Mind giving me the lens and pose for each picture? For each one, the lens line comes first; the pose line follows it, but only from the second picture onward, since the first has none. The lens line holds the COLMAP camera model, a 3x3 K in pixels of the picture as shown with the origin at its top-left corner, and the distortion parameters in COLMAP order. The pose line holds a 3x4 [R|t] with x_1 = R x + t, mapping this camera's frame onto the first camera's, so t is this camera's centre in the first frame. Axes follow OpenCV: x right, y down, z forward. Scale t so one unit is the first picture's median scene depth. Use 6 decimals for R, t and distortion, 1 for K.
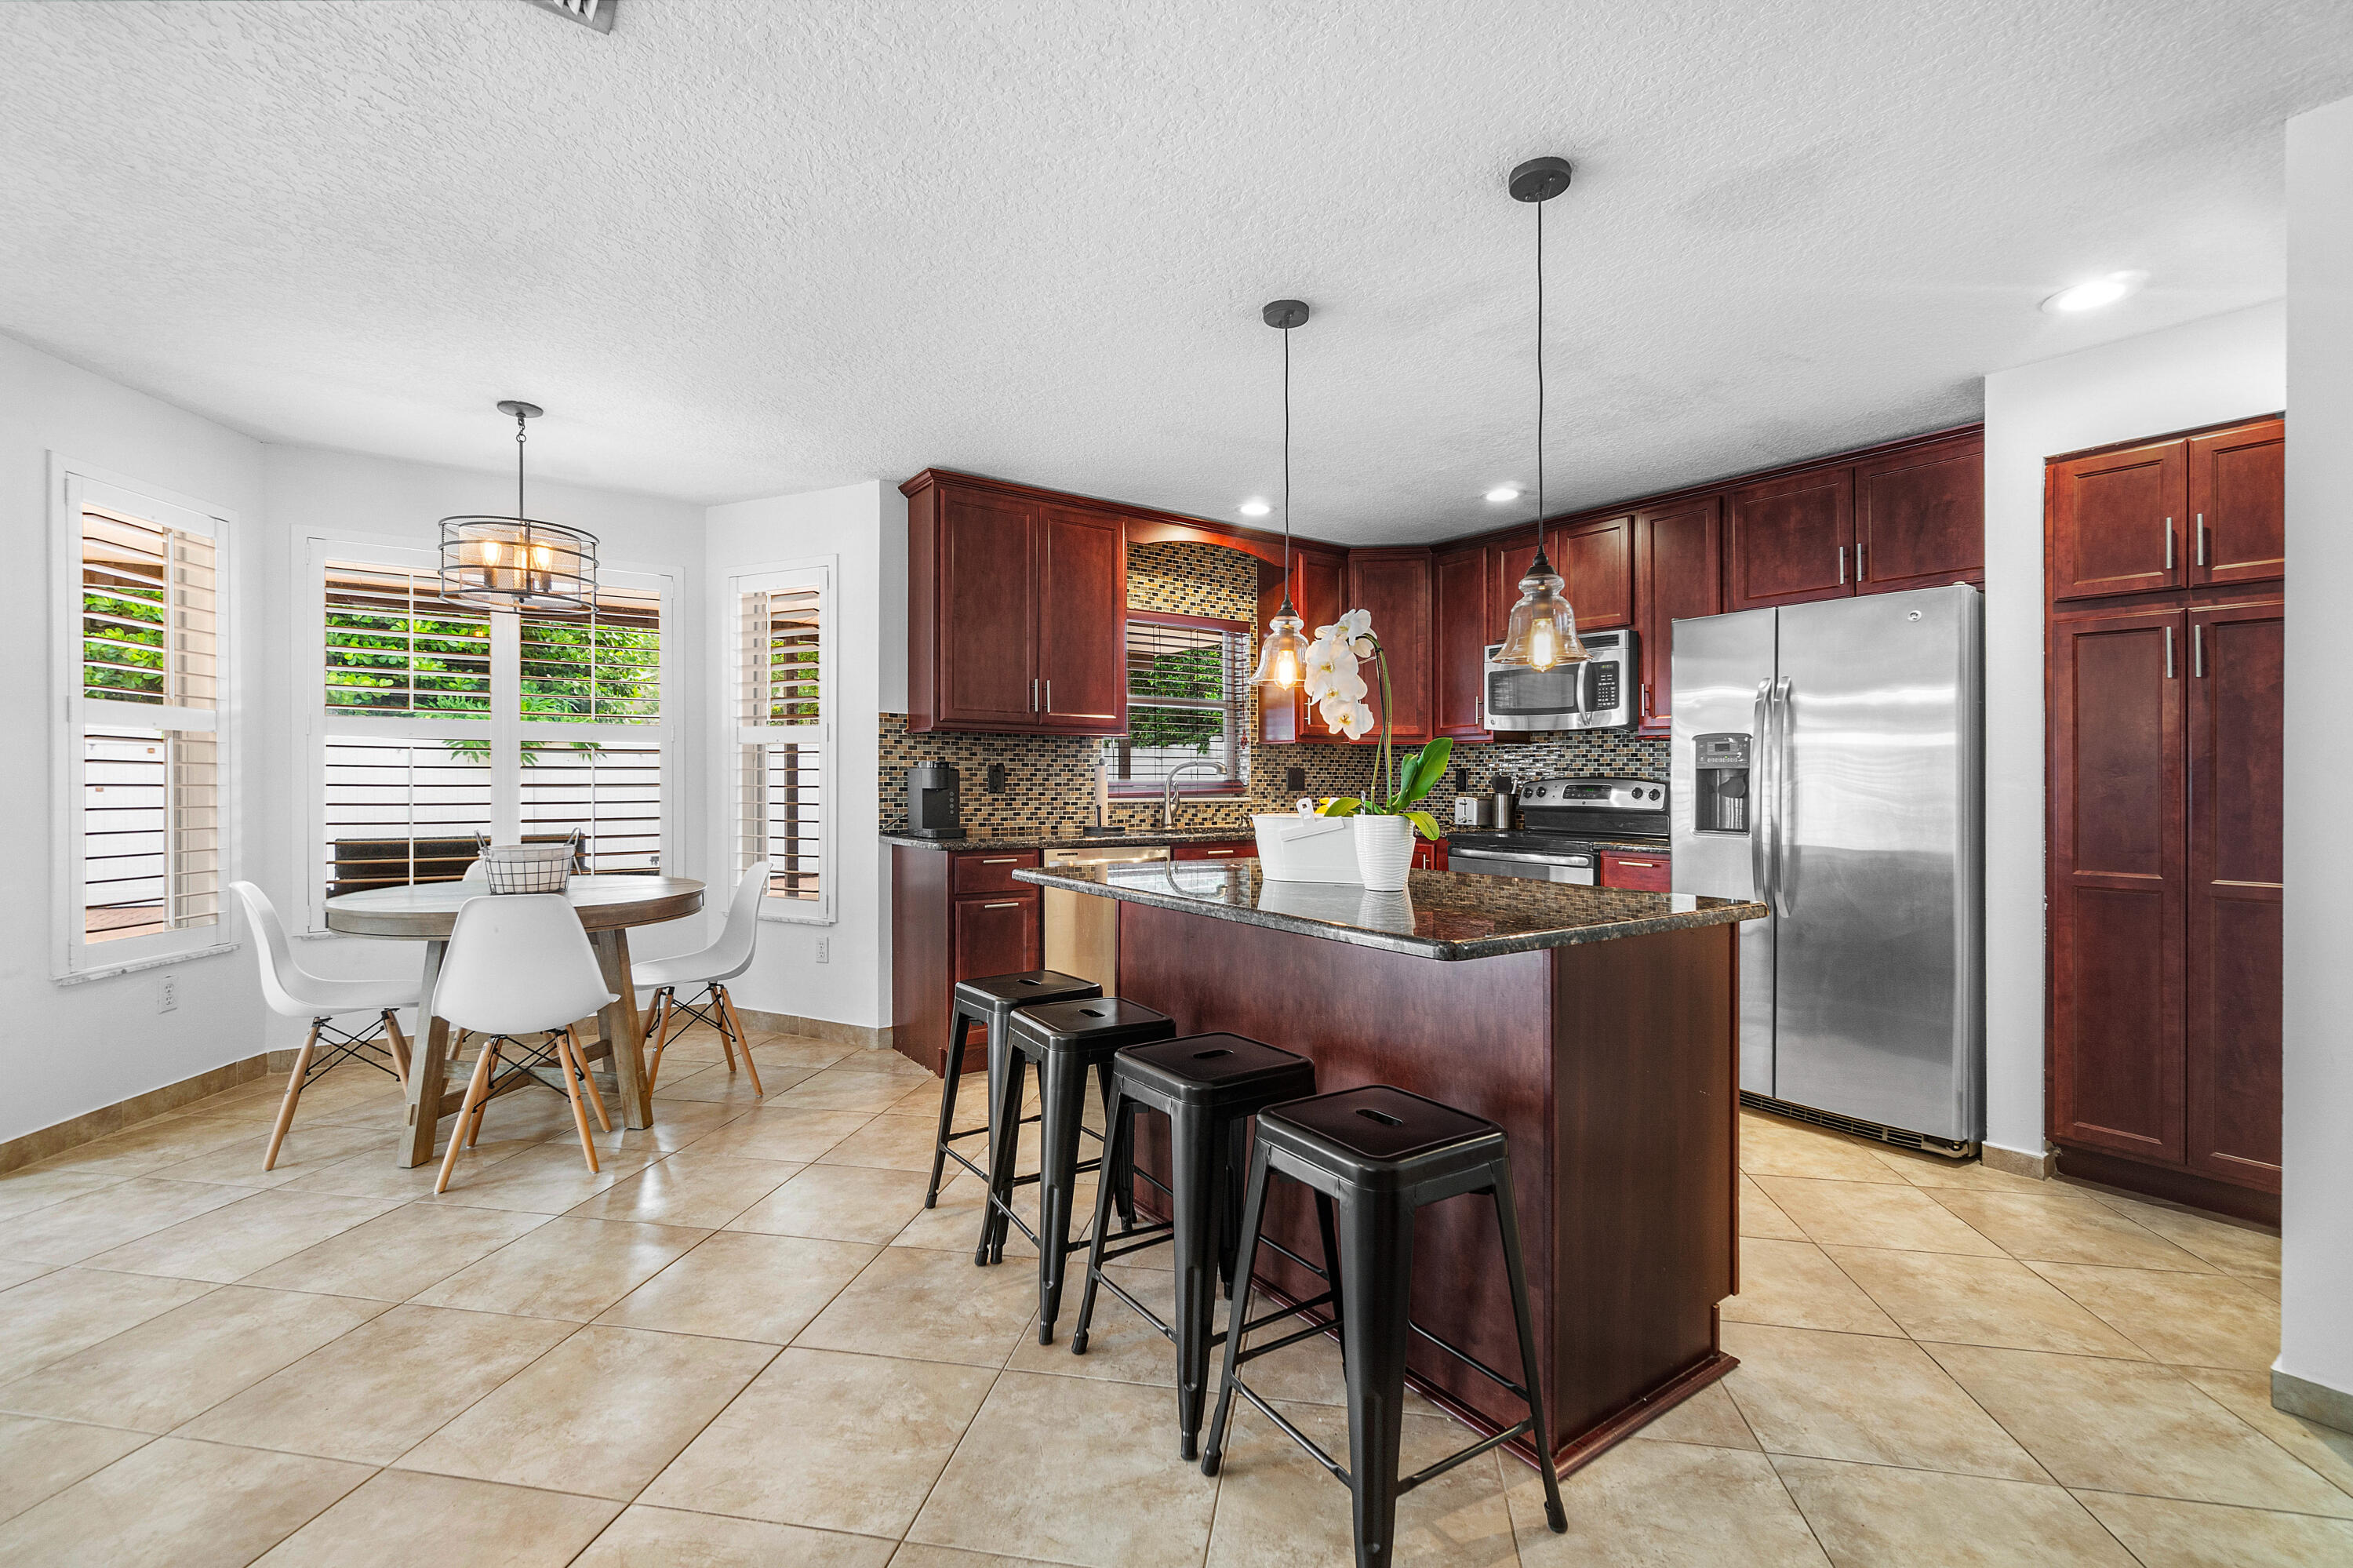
lens RADIAL K [[1035.6, 0, 1179.9], [0, 1035.6, 795.4], [0, 0, 1]] dist [0.000590, 0.000246]
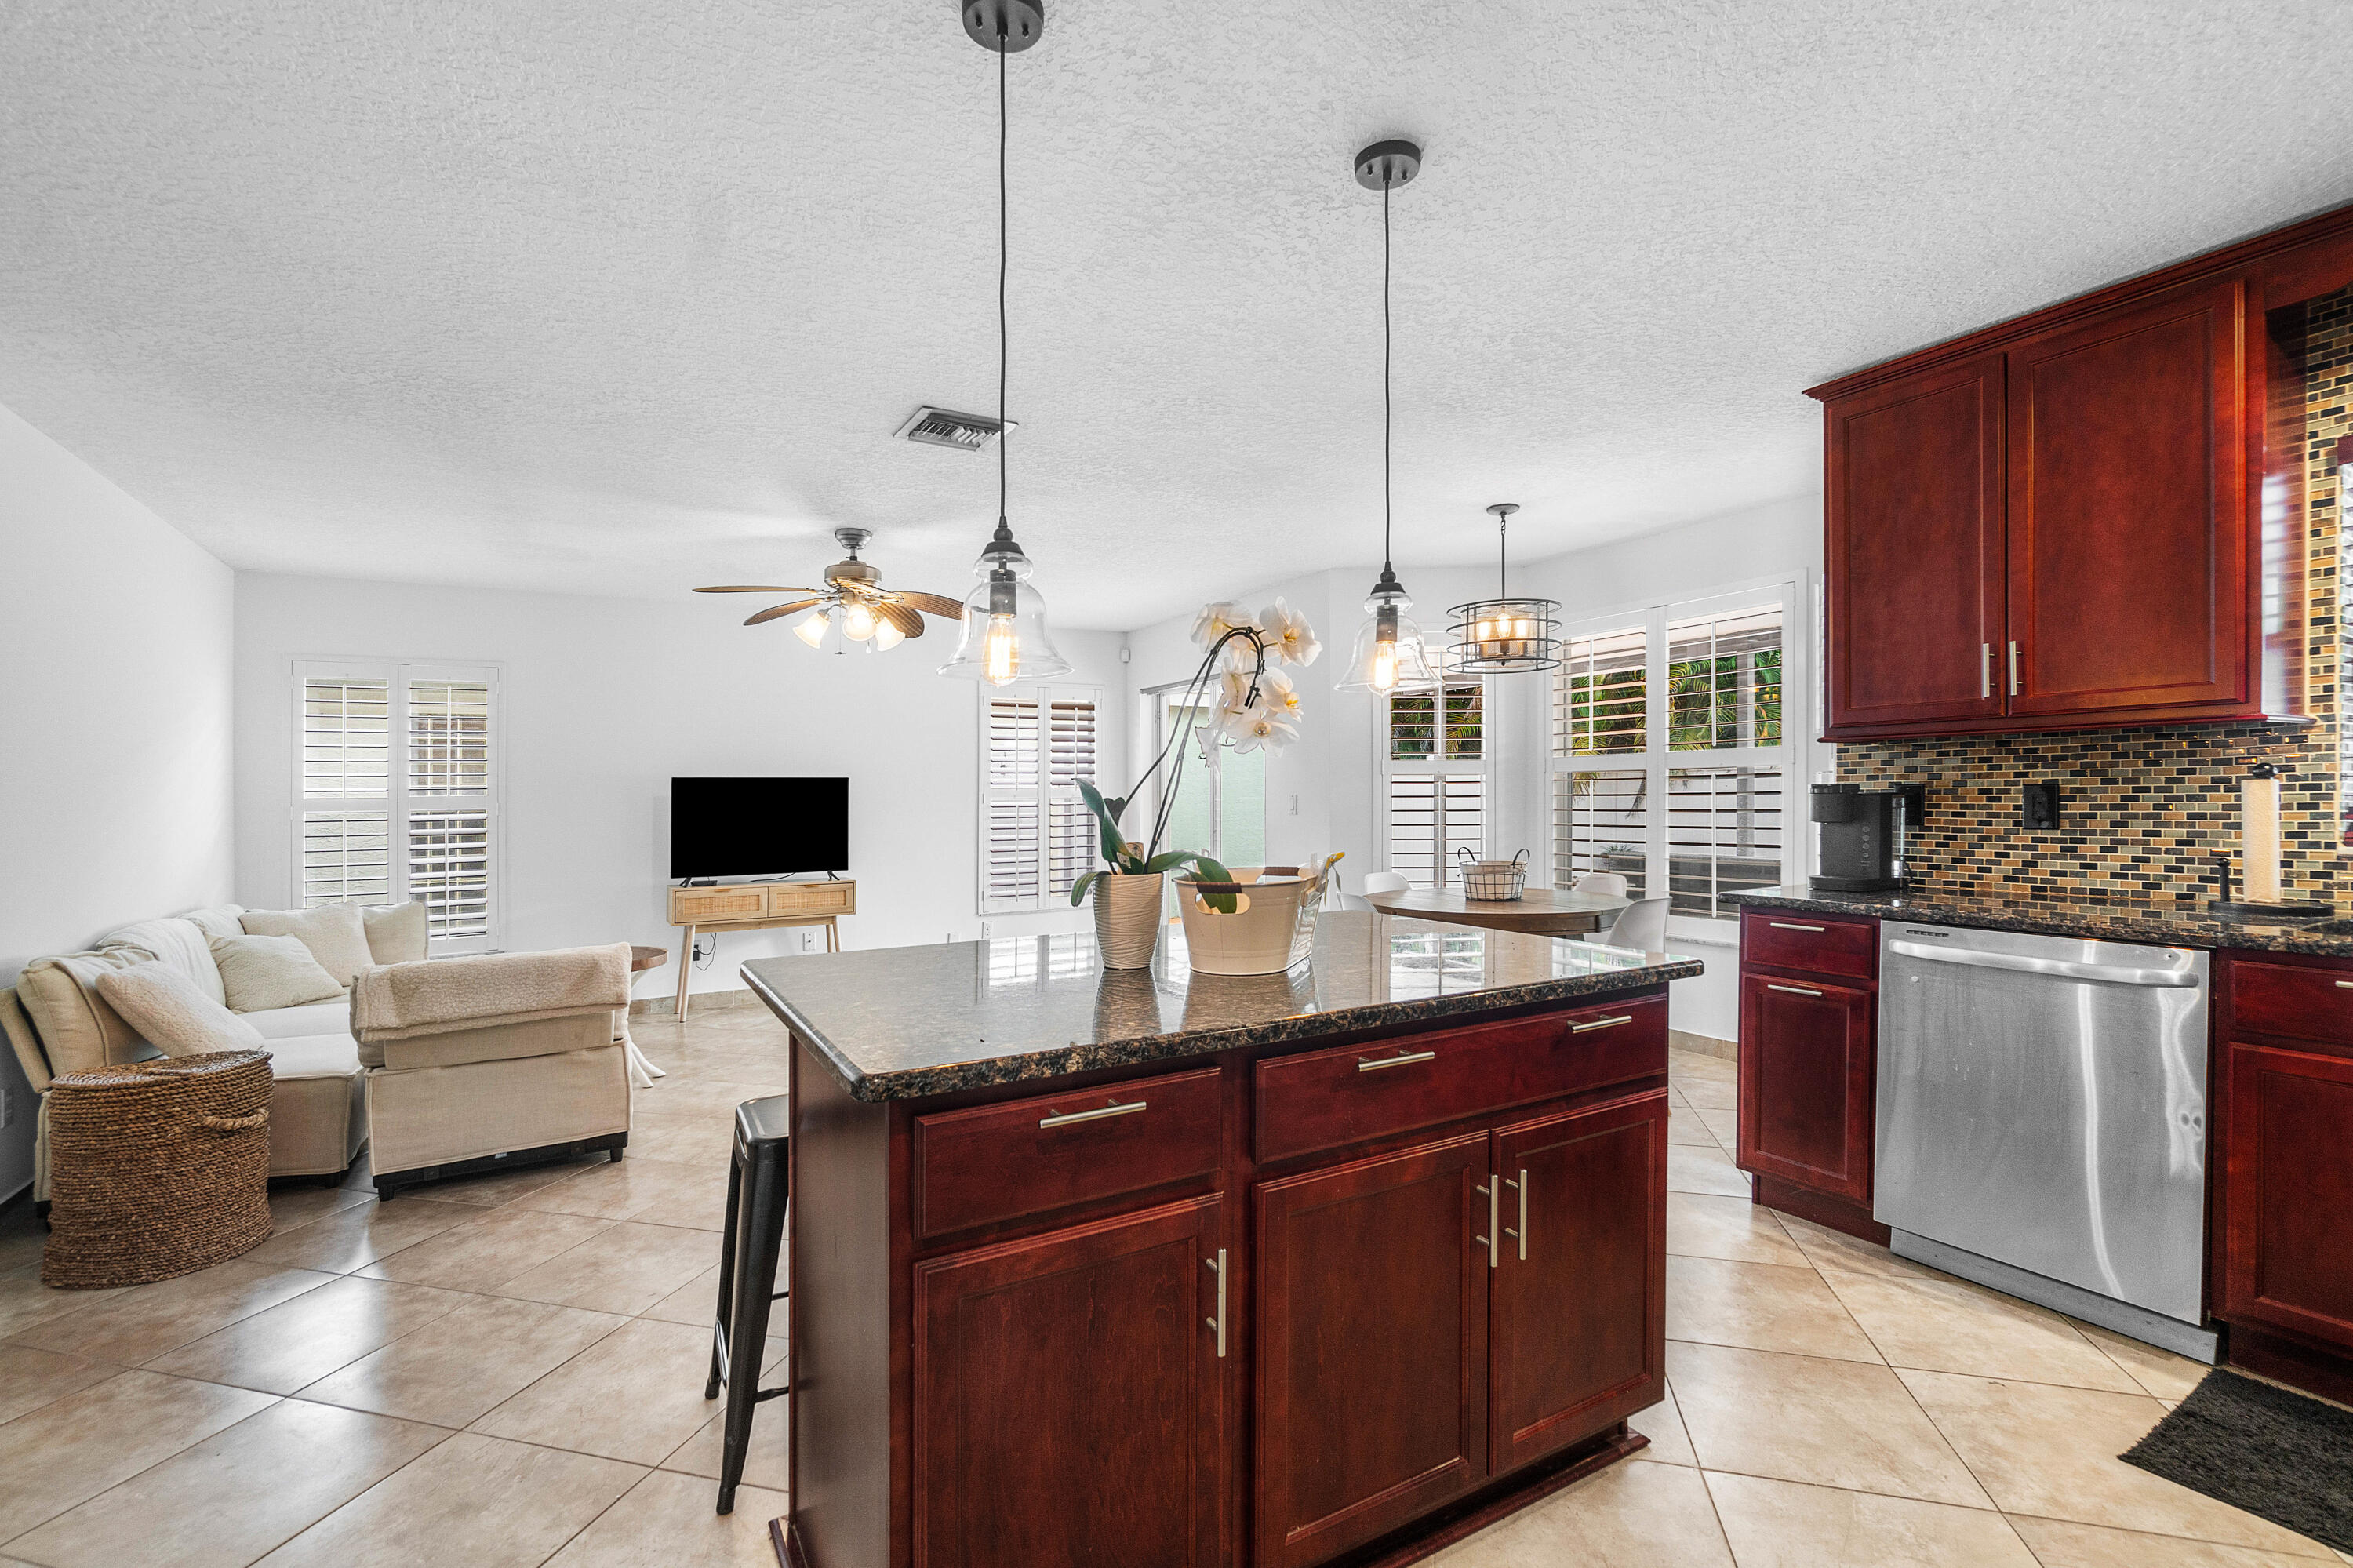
lens RADIAL K [[1035.6, 0, 1179.9], [0, 1035.6, 795.4], [0, 0, 1]] dist [0.000590, 0.000246]
pose [[-0.085970, -0.004830, -0.996286, 0.481681], [-0.003177, 0.999984, -0.004574, -0.018041], [0.996293, 0.002772, -0.085984, 0.552350]]
